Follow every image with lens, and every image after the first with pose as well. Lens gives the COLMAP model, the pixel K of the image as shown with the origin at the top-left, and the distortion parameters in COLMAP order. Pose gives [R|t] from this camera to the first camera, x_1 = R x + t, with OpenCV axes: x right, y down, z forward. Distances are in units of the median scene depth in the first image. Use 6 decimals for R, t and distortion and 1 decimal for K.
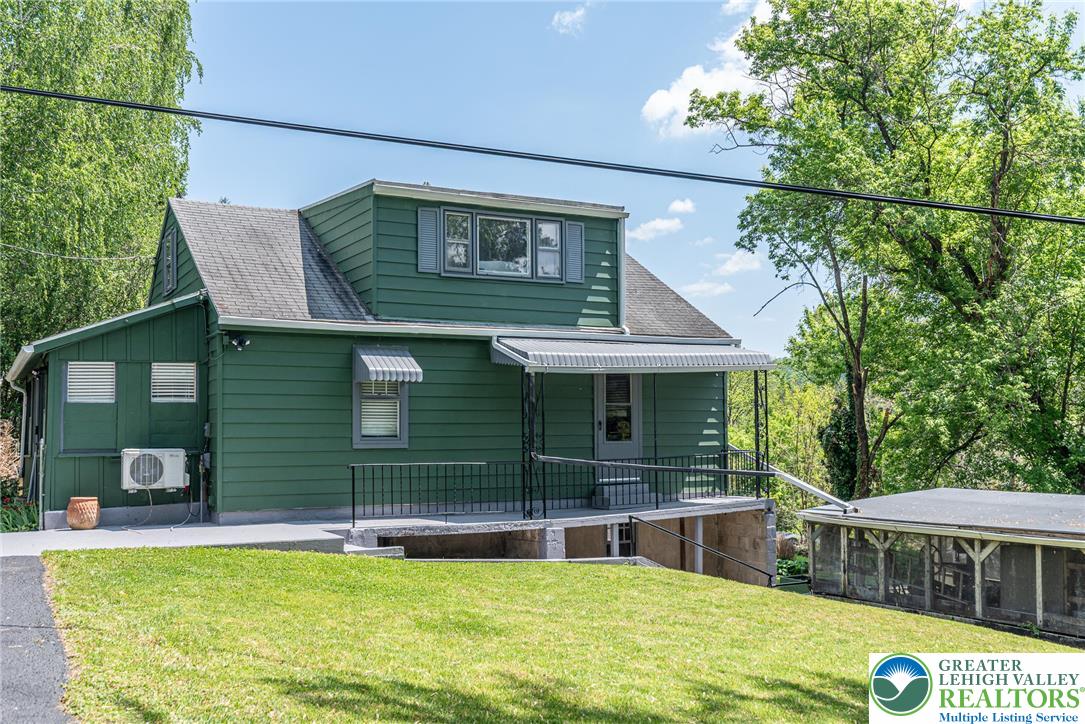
lens RADIAL K [[1115.5, 0, 543.2], [0, 1115.5, 364.8], [0, 0, 1]] dist [-0.004290, 0.000000]
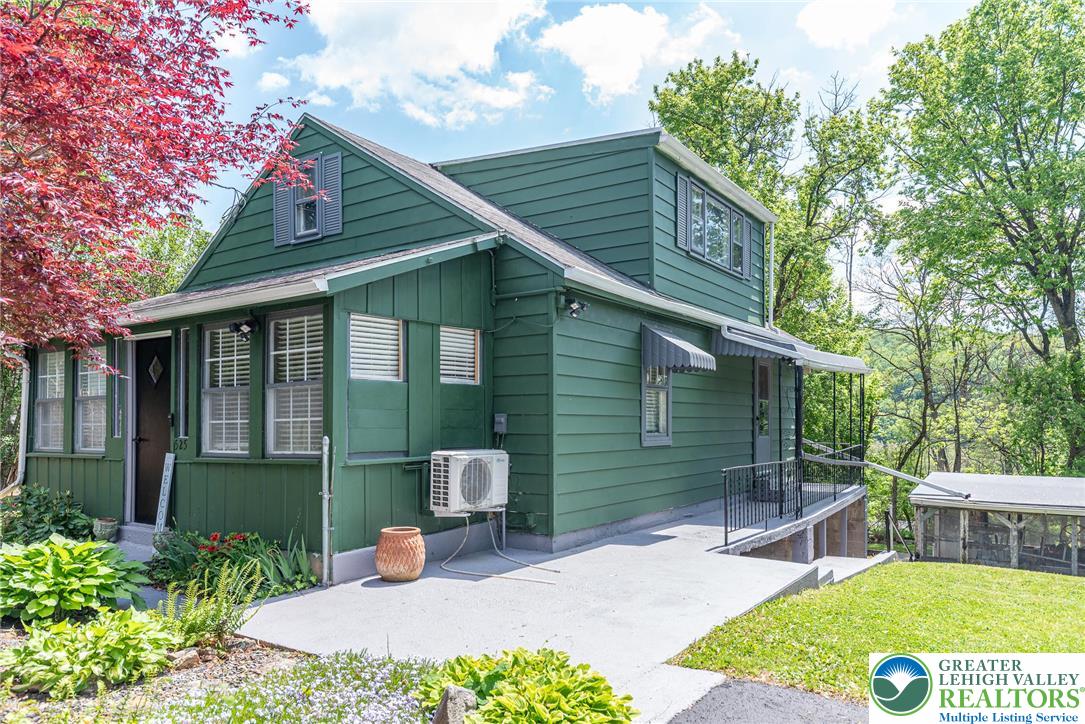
lens RADIAL K [[735.2, 0, 545.3], [0, 735.2, 415.6], [0, 0, 1]] dist [-0.009744, -0.000282]
pose [[0.885838, 0.012124, 0.463836, -0.503941], [-0.036648, 0.998364, 0.043896, 0.031089], [-0.462544, -0.055883, 0.884833, 0.561045]]
